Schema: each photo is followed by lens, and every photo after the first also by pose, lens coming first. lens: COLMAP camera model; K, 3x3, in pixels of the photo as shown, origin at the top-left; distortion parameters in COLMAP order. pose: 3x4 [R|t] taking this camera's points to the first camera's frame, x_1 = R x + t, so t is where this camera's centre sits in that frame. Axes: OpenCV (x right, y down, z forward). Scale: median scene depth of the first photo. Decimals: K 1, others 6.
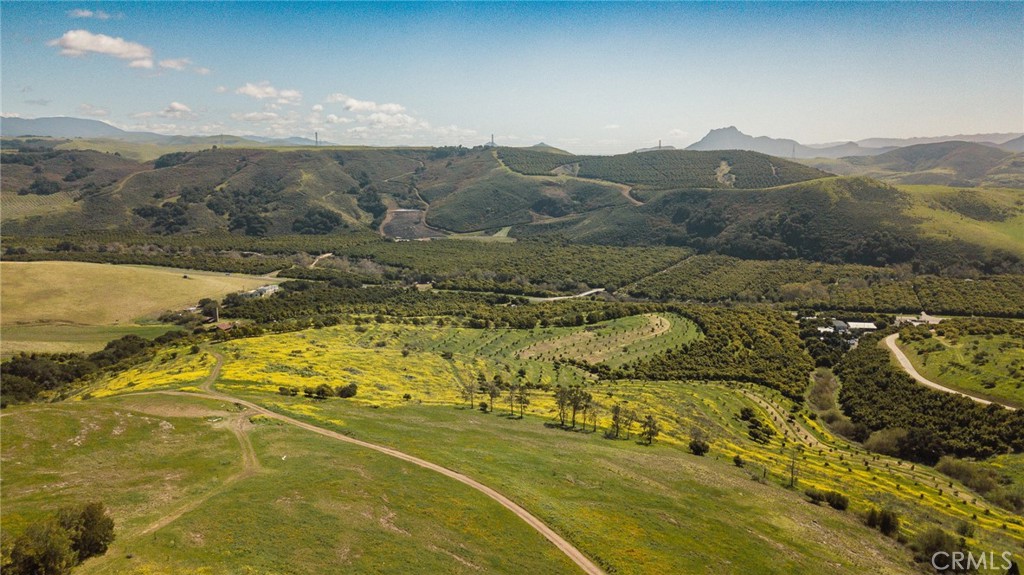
lens RADIAL K [[782.2, 0, 488.7], [0, 782.2, 286.8], [0, 0, 1]] dist [0.018724, -0.011339]
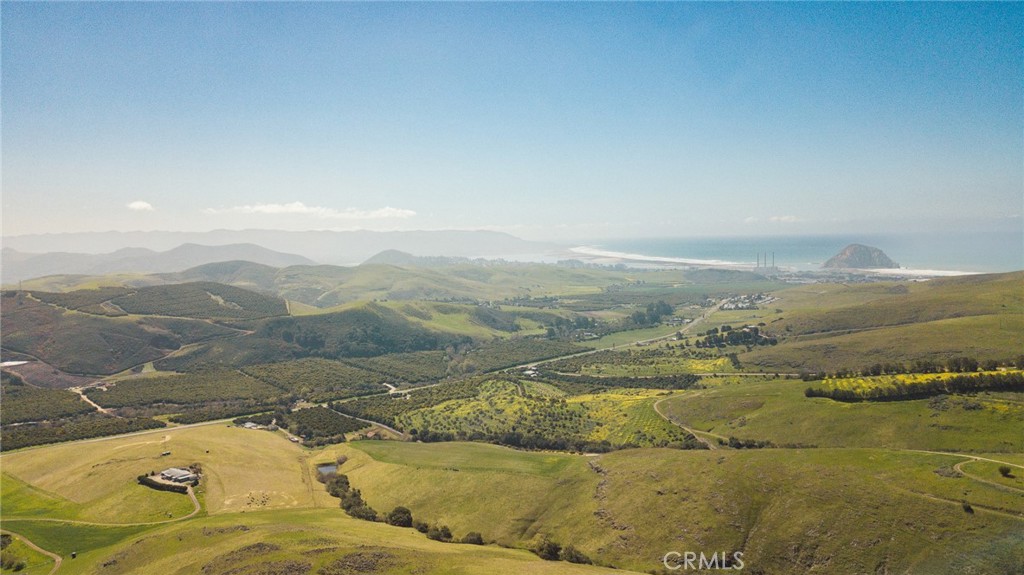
lens RADIAL K [[782.2, 0, 488.7], [0, 782.2, 286.8], [0, 0, 1]] dist [0.018724, -0.011339]
pose [[0.468057, -0.058907, 0.881733, -1.097997], [0.160786, 0.986798, -0.019425, -0.121681], [-0.868948, 0.150862, 0.471349, -0.013133]]
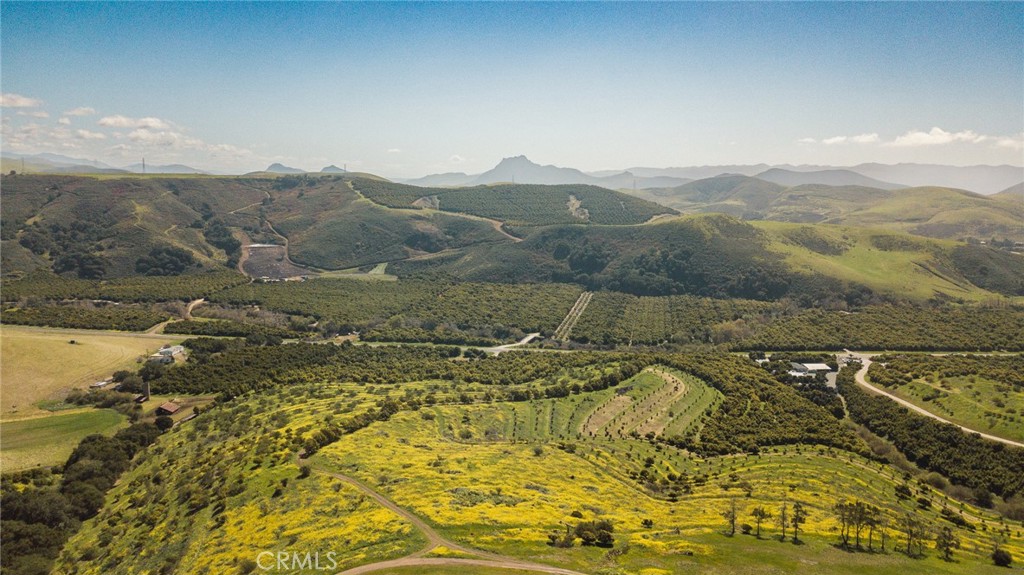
lens RADIAL K [[782.2, 0, 488.7], [0, 782.2, 286.8], [0, 0, 1]] dist [0.018724, -0.011339]
pose [[0.962839, -0.023078, 0.269089, -0.155742], [0.030588, 0.999250, -0.023752, -0.031487], [-0.268339, 0.031100, 0.962822, 0.069735]]
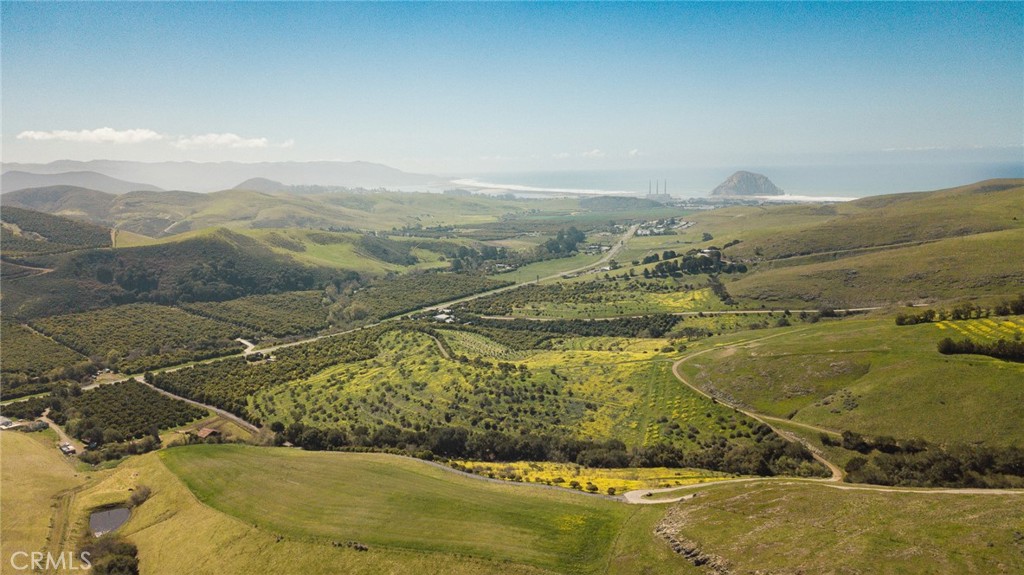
lens RADIAL K [[780.5, 0, 489.3], [0, 780.5, 285.4], [0, 0, 1]] dist [0.031070, -0.032667]
pose [[0.324303, -0.139626, 0.935592, -0.749447], [0.172748, 0.981156, 0.086546, -0.103631], [-0.930046, 0.133555, 0.342312, 0.208548]]
